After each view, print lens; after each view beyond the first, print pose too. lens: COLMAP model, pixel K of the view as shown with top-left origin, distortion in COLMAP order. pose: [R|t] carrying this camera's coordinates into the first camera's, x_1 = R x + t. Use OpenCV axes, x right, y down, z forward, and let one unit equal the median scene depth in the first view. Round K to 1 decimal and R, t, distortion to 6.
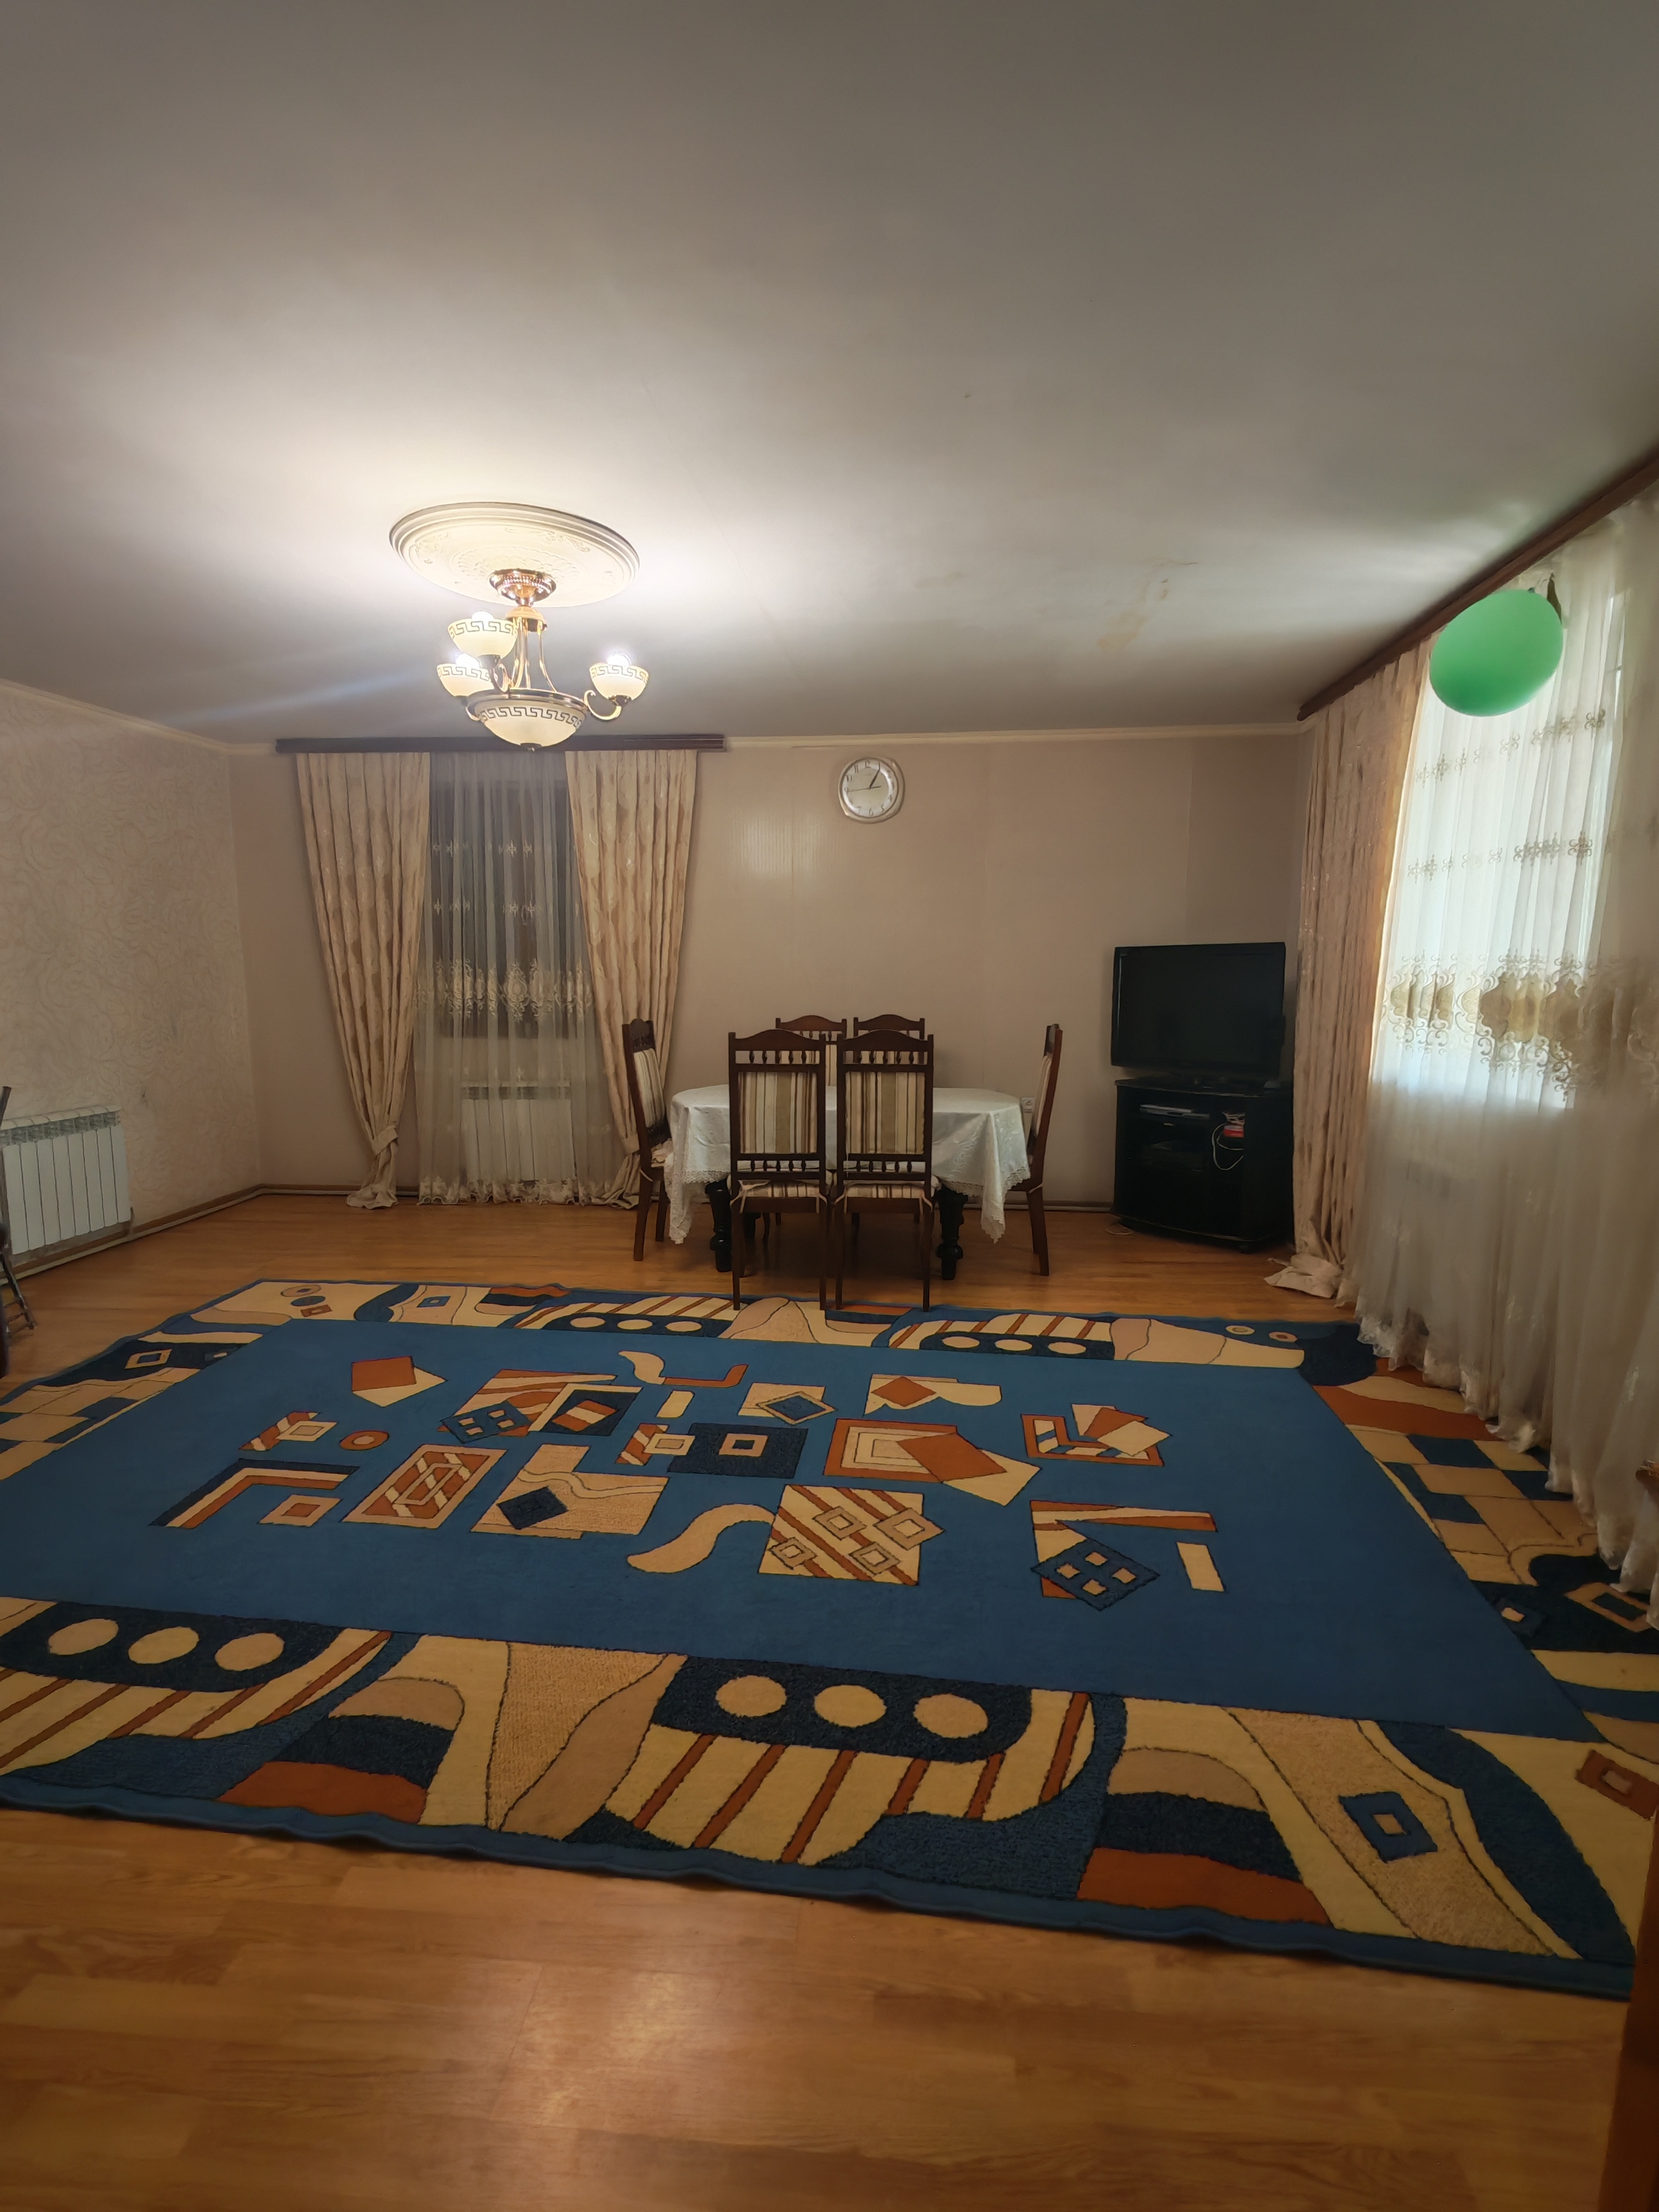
lens RADIAL K [[1008.8, 0, 825.0], [0, 1008.8, 1100.8], [0, 0, 1]] dist [-0.003034, 0.003004]
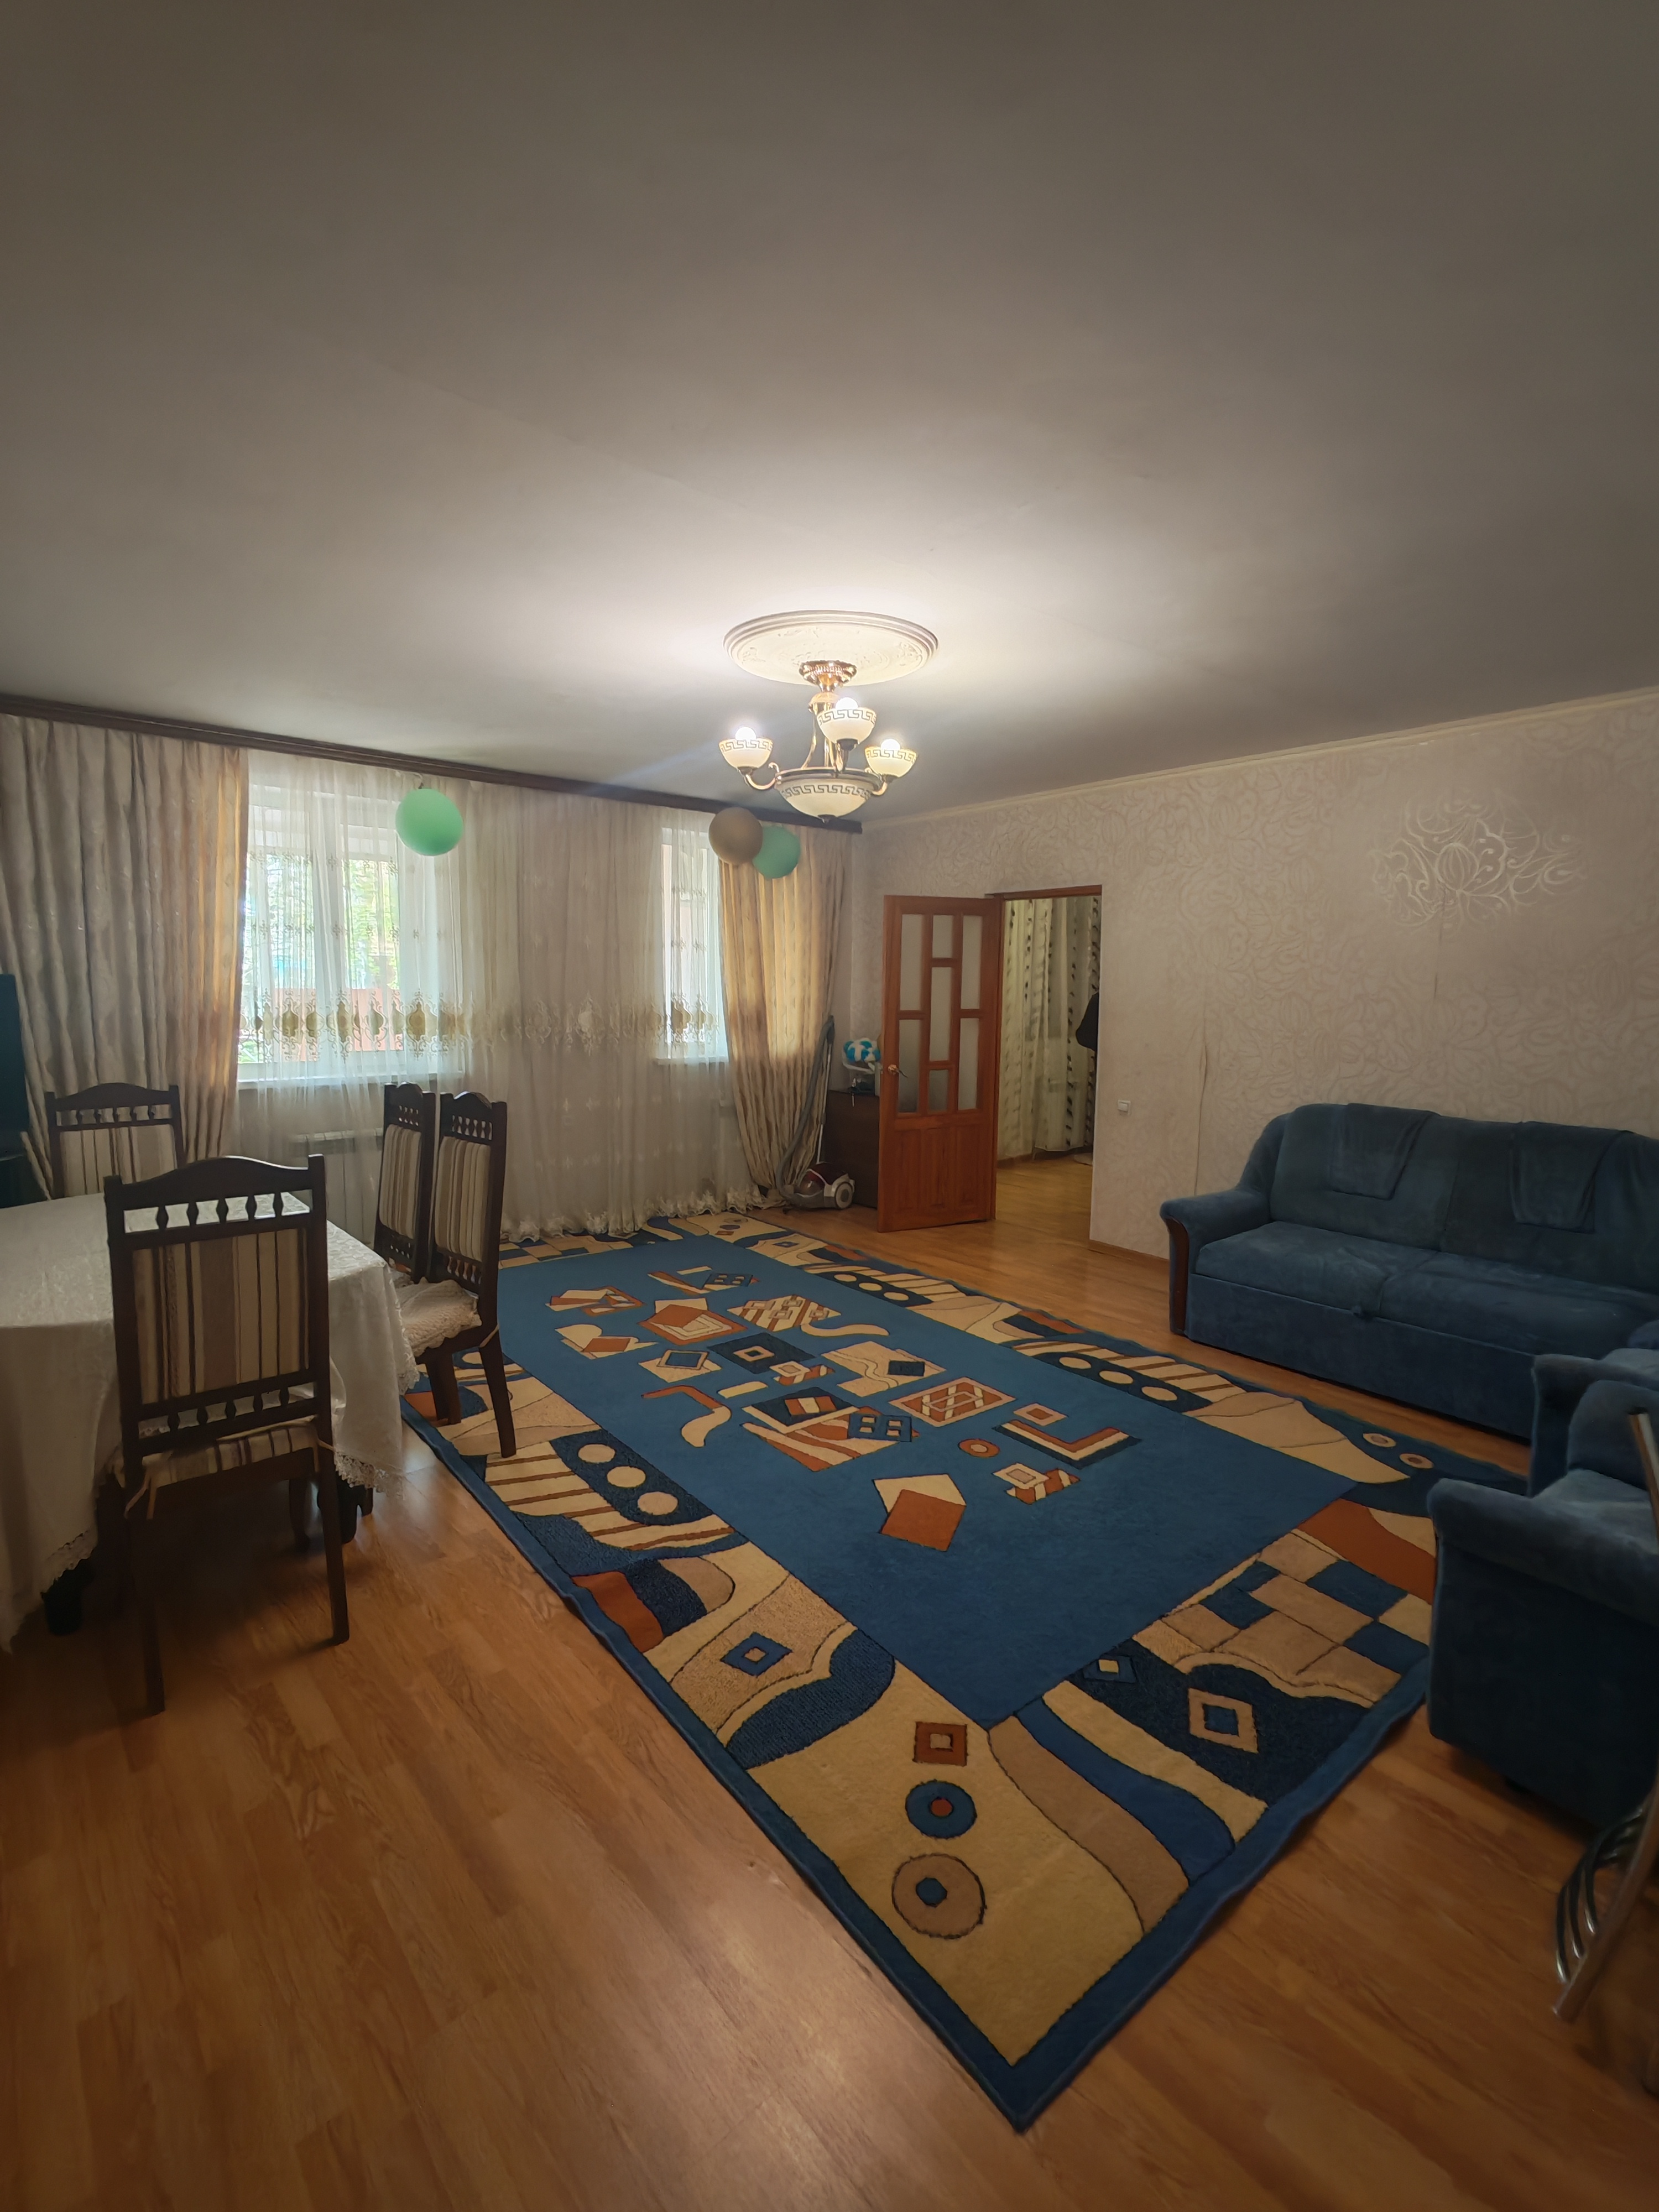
lens RADIAL K [[1008.8, 0, 825.2], [0, 1008.8, 1099.8], [0, 0, 1]] dist [-0.003034, 0.003004]
pose [[-0.720404, -0.086580, 0.688130, -1.054704], [0.086553, 0.973198, 0.213060, -0.278686], [-0.688133, 0.213049, -0.693602, 1.787623]]
